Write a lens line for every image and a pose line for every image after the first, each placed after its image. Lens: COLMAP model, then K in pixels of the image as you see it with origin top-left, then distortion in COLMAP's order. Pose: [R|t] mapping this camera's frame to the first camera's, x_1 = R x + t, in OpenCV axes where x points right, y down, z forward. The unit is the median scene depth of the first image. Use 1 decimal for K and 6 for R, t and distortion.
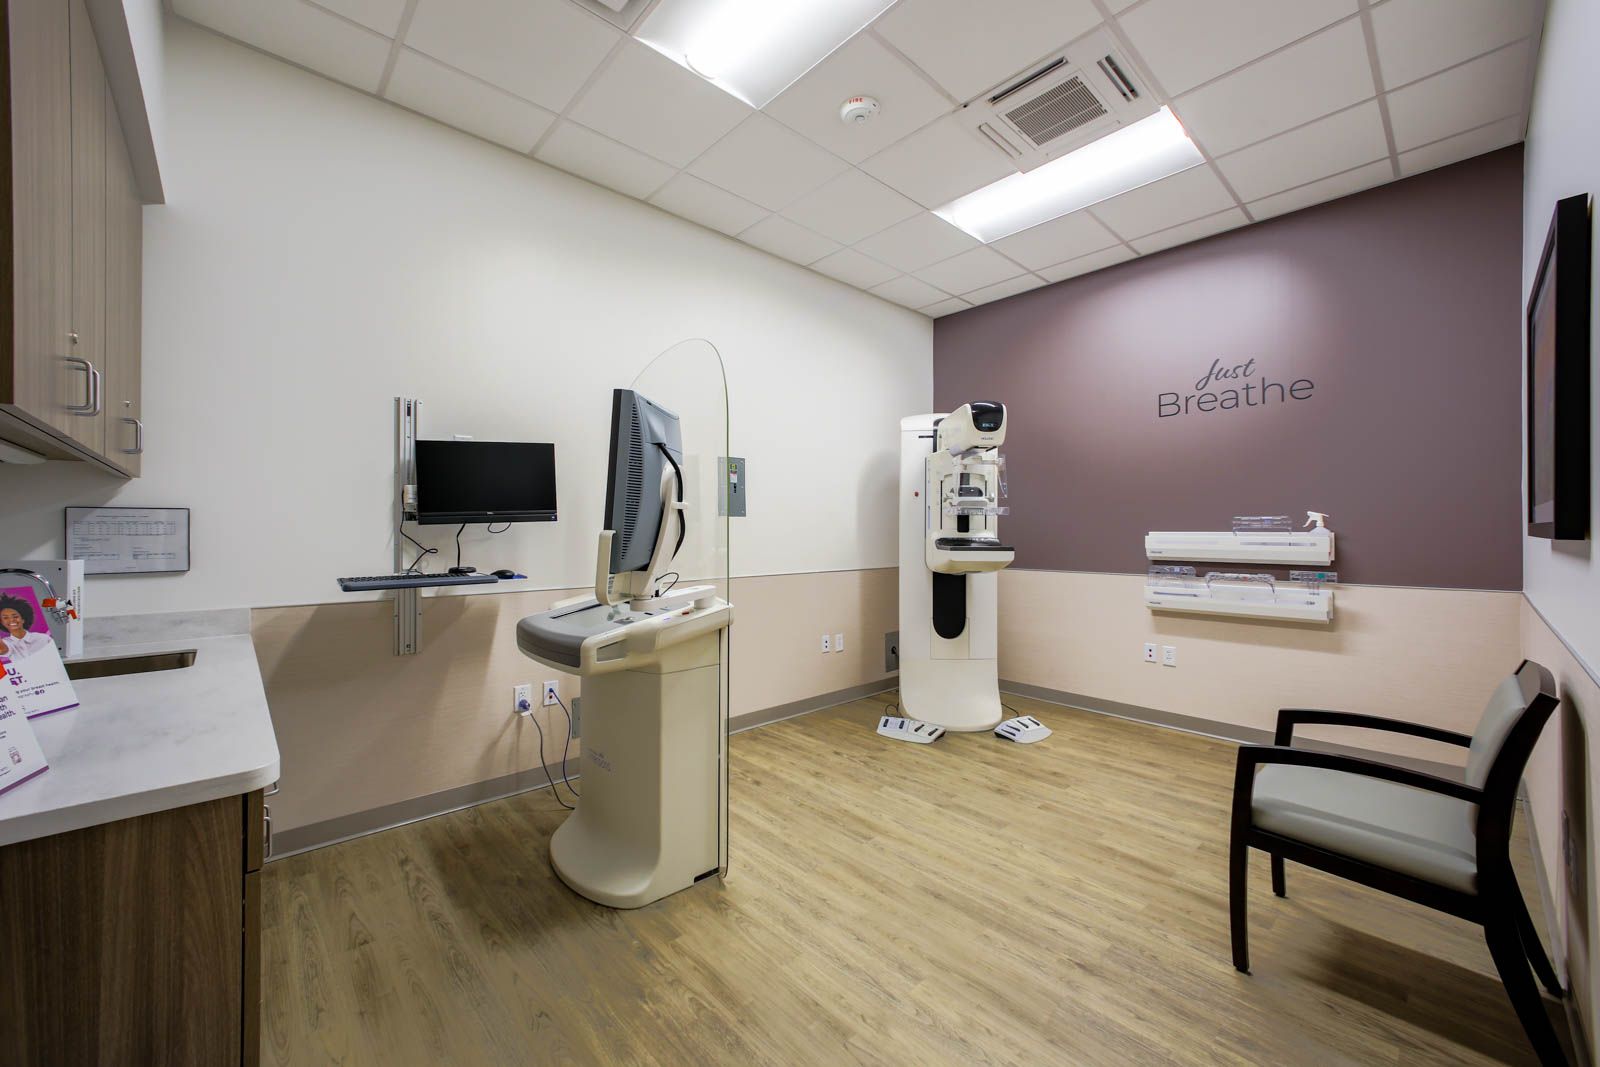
lens RADIAL K [[622.8, 0, 798.8], [0, 622.8, 529.3], [0, 0, 1]] dist [0.001024, 0.000738]
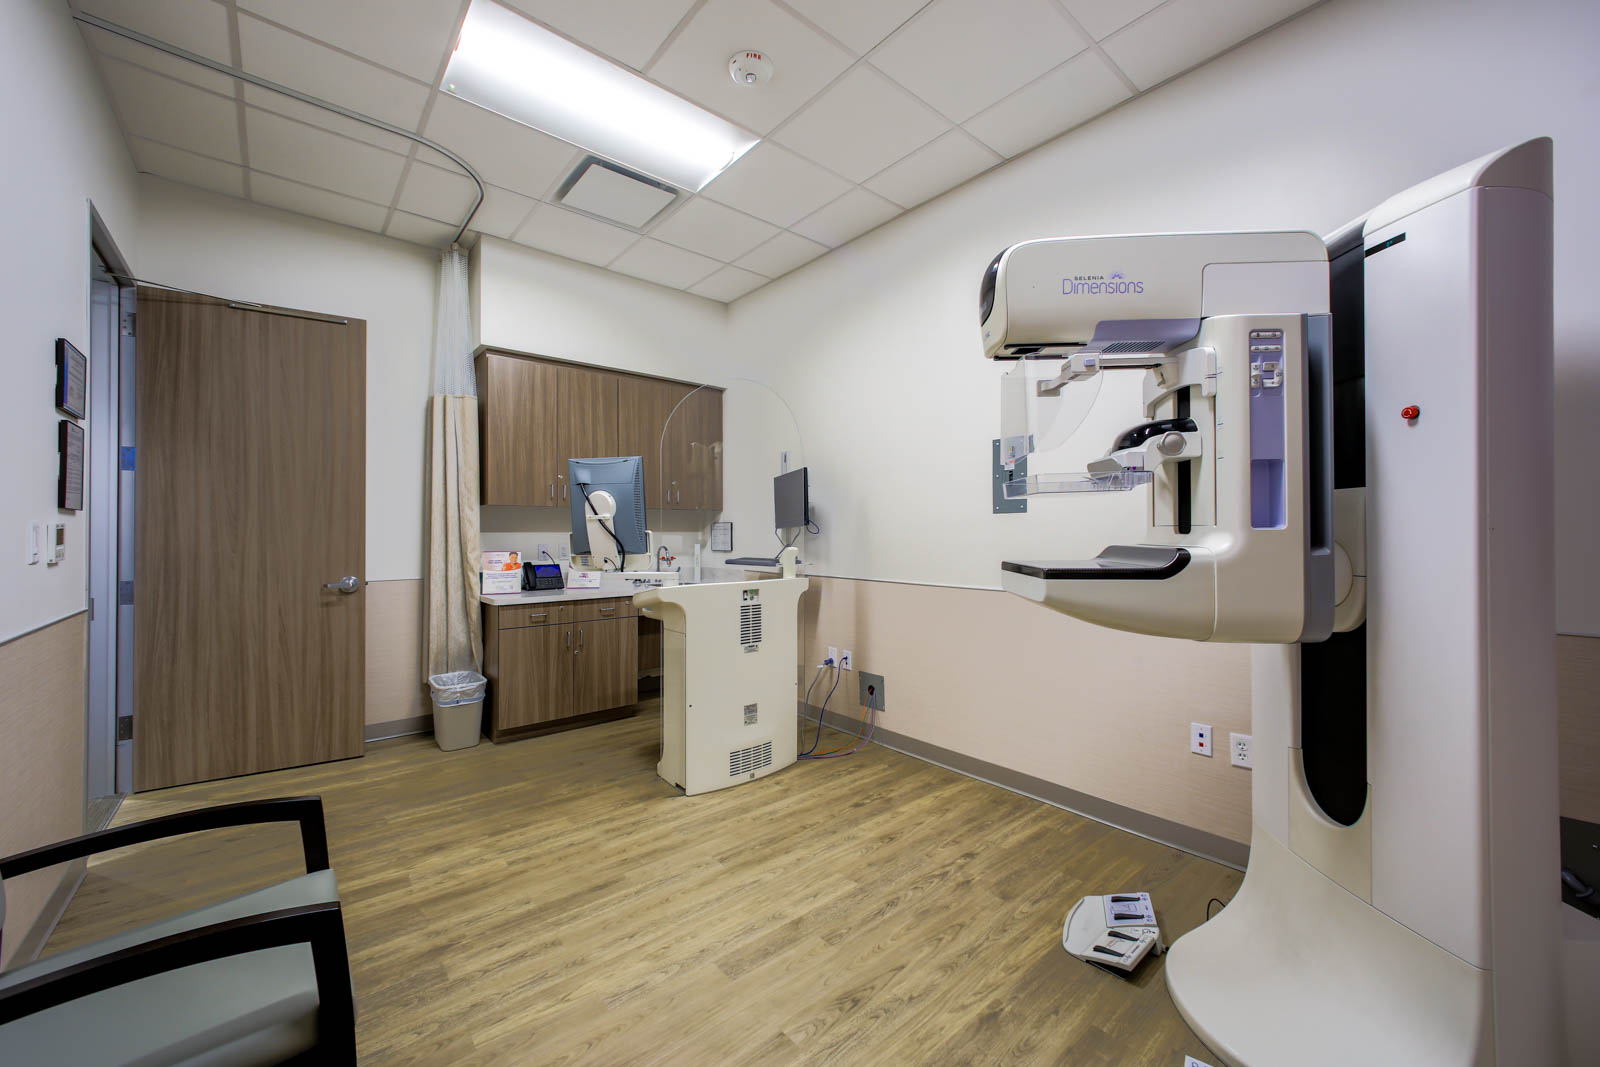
lens RADIAL K [[622.8, 0, 798.6], [0, 622.8, 528.9], [0, 0, 1]] dist [0.001024, 0.000738]
pose [[-0.041831, -0.003088, -0.999120, 1.064175], [0.000996, 0.999995, -0.003133, 0.001101], [0.999124, -0.001126, -0.041827, 1.179016]]
